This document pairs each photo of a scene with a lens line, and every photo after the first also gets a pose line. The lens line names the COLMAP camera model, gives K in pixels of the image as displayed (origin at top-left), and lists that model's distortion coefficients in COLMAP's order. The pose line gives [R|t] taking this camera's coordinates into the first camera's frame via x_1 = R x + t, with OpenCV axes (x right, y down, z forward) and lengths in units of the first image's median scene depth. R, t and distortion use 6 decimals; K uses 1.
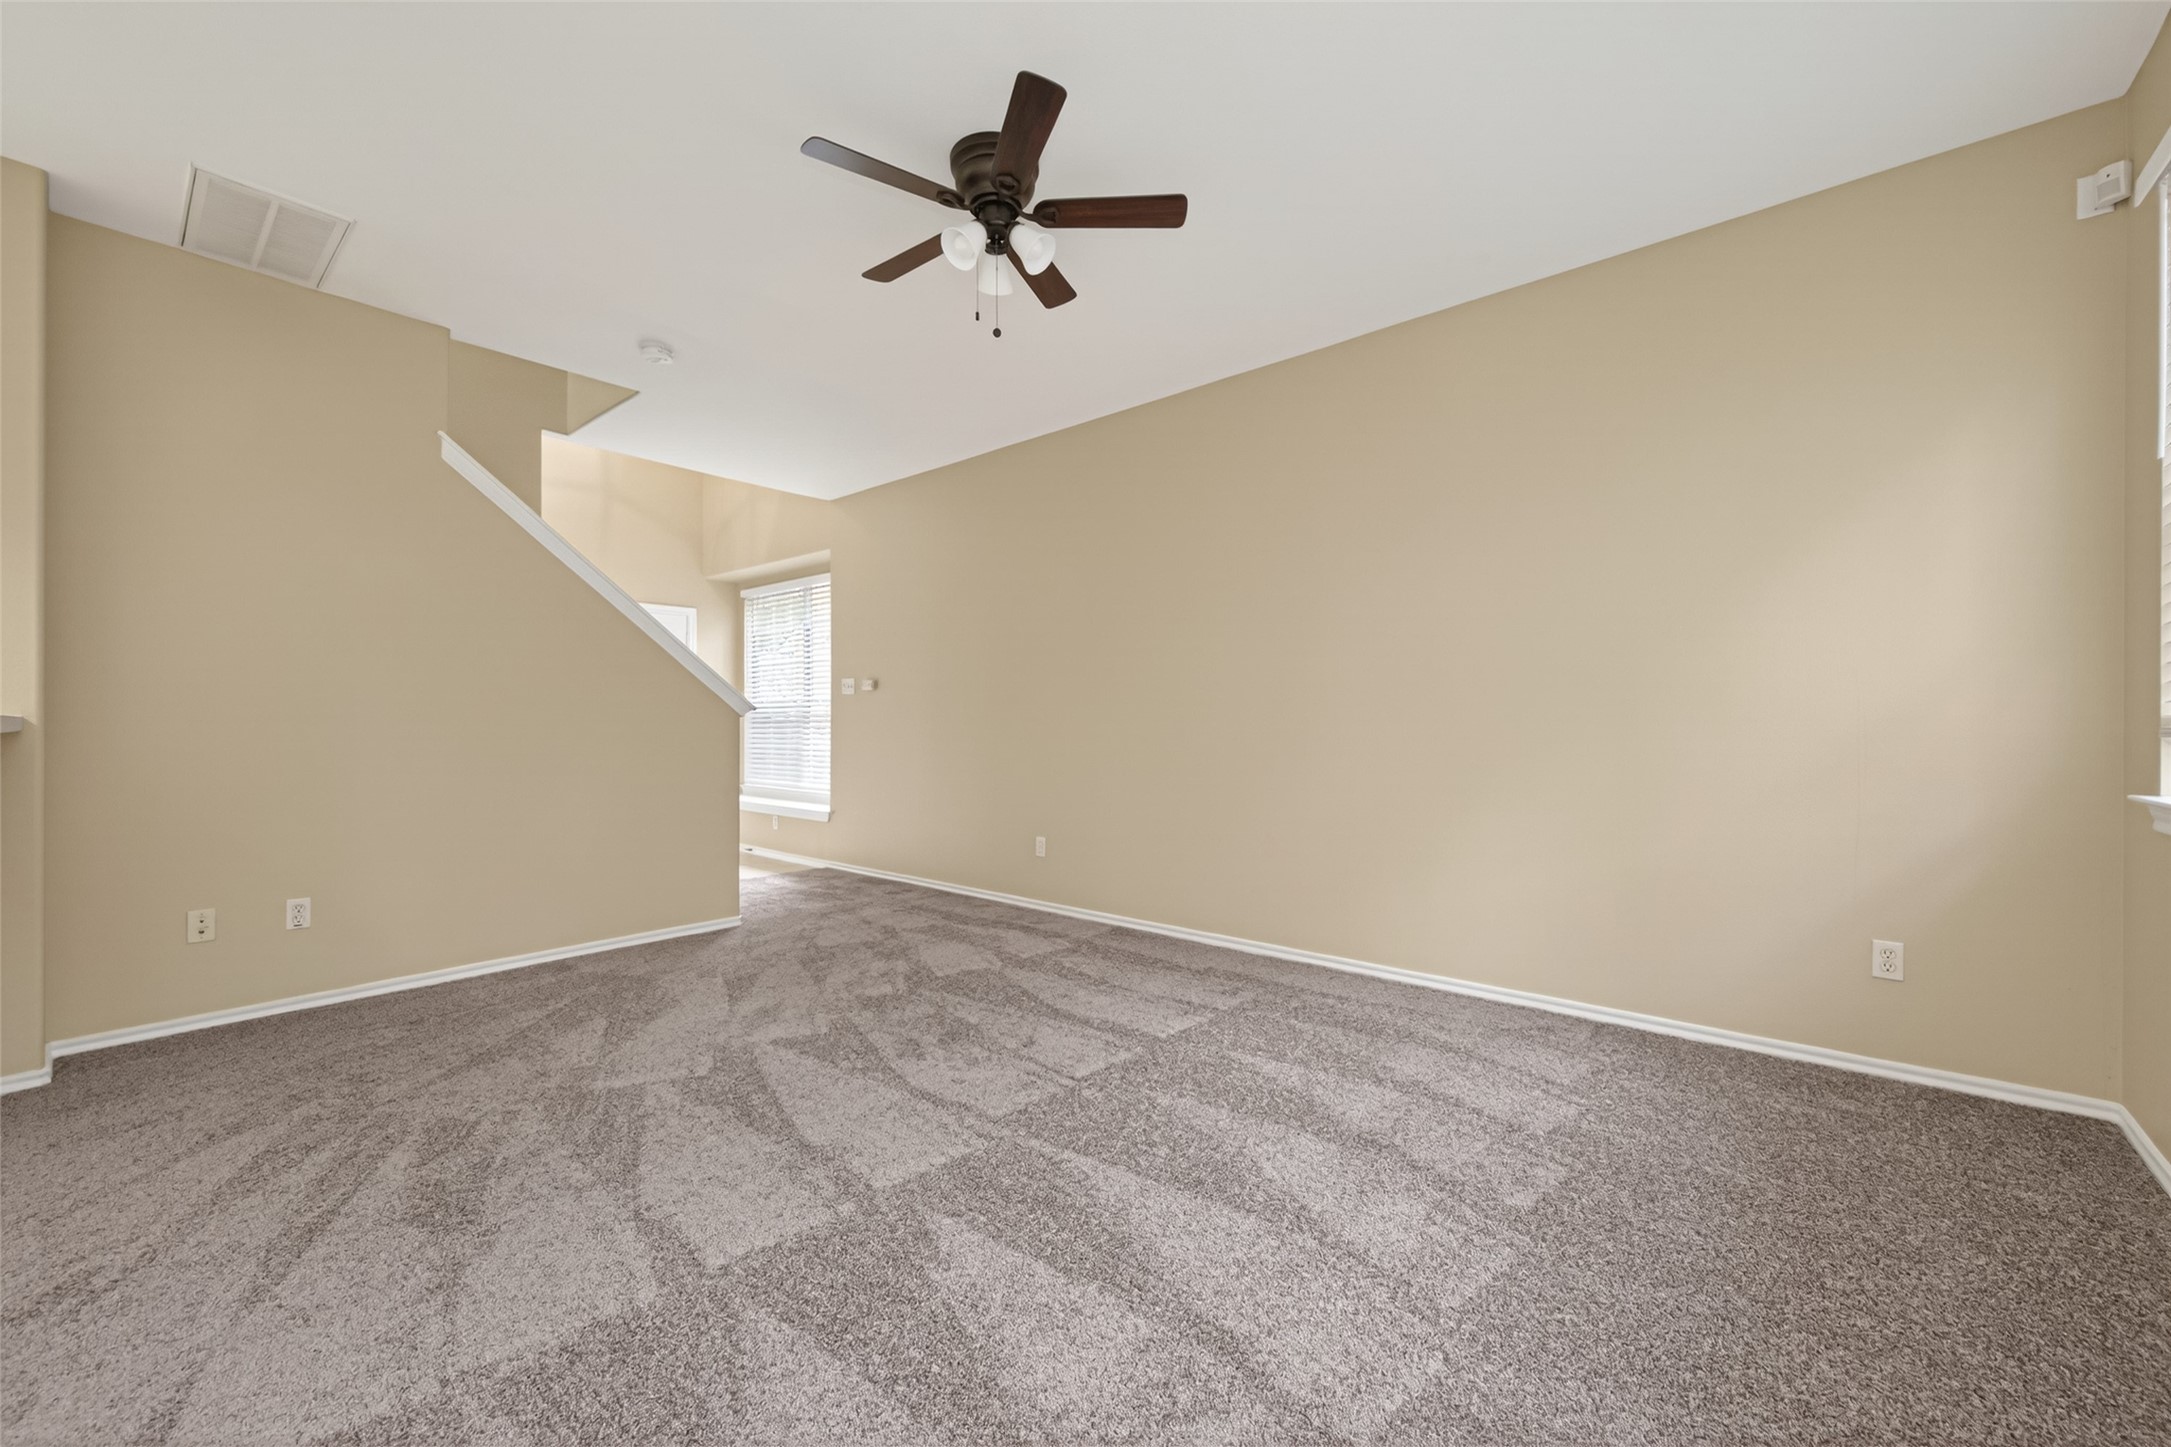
lens RADIAL K [[842.1, 0, 1085.5], [0, 842.1, 723.5], [0, 0, 1]] dist [-0.007782, -0.000051]
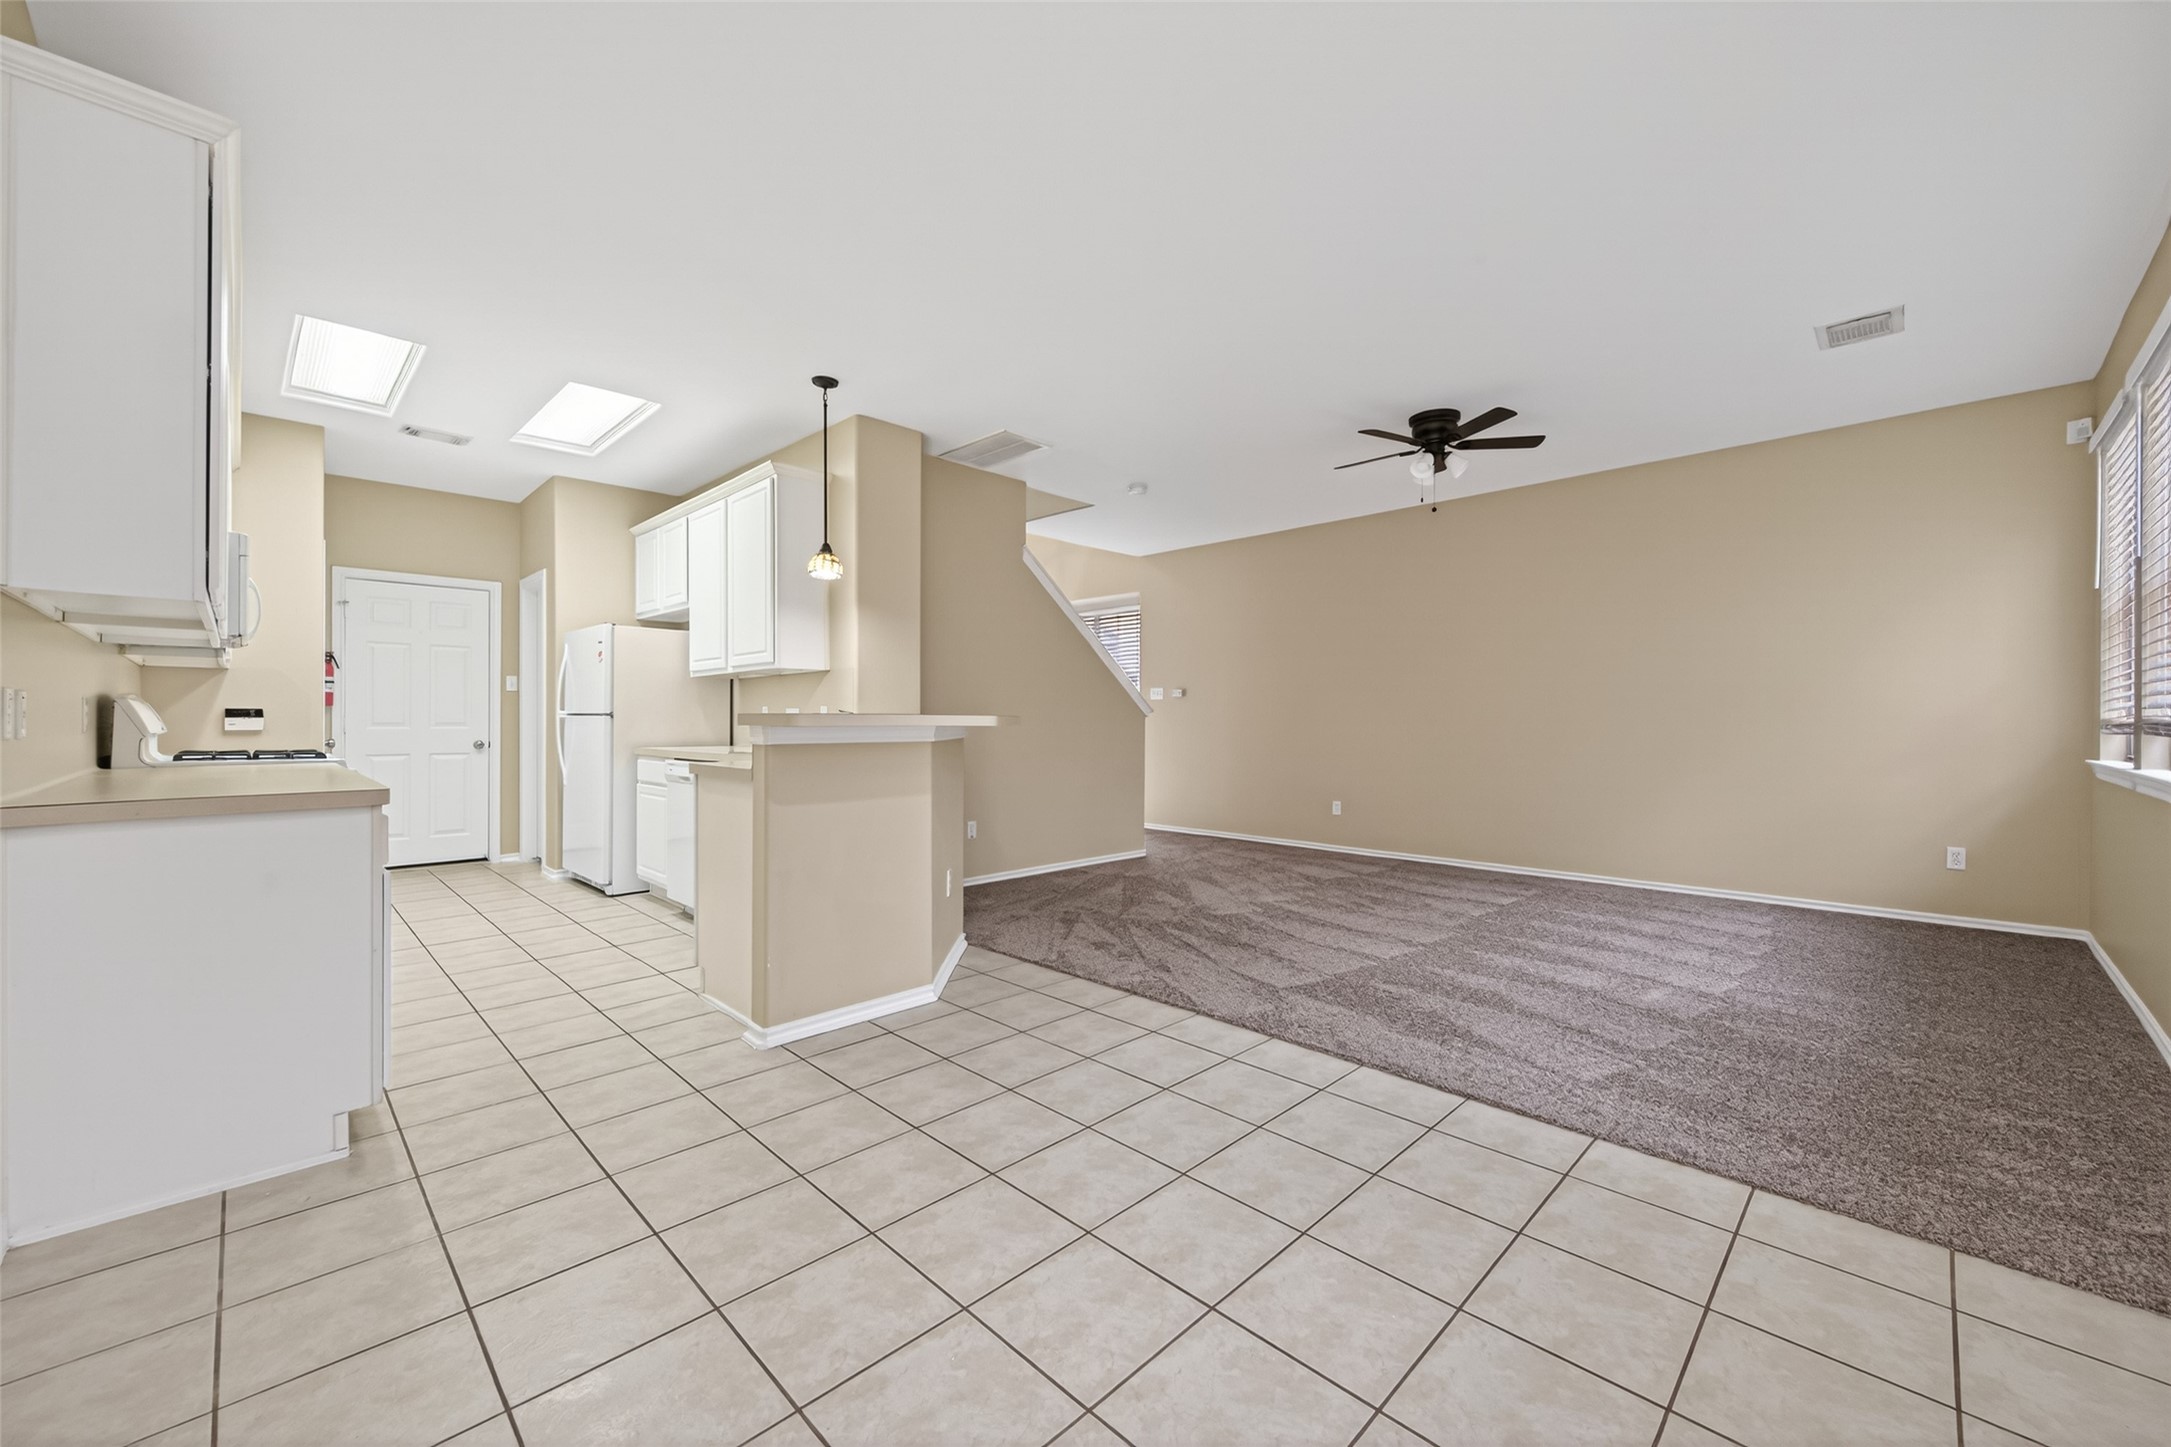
lens RADIAL K [[842.1, 0, 1085.5], [0, 842.1, 723.5], [0, 0, 1]] dist [-0.007782, -0.000051]
pose [[0.995794, 0.001349, -0.091612, -0.704196], [-0.001028, 0.999993, 0.003557, -0.002625], [0.091616, -0.003448, 0.995788, -0.919974]]
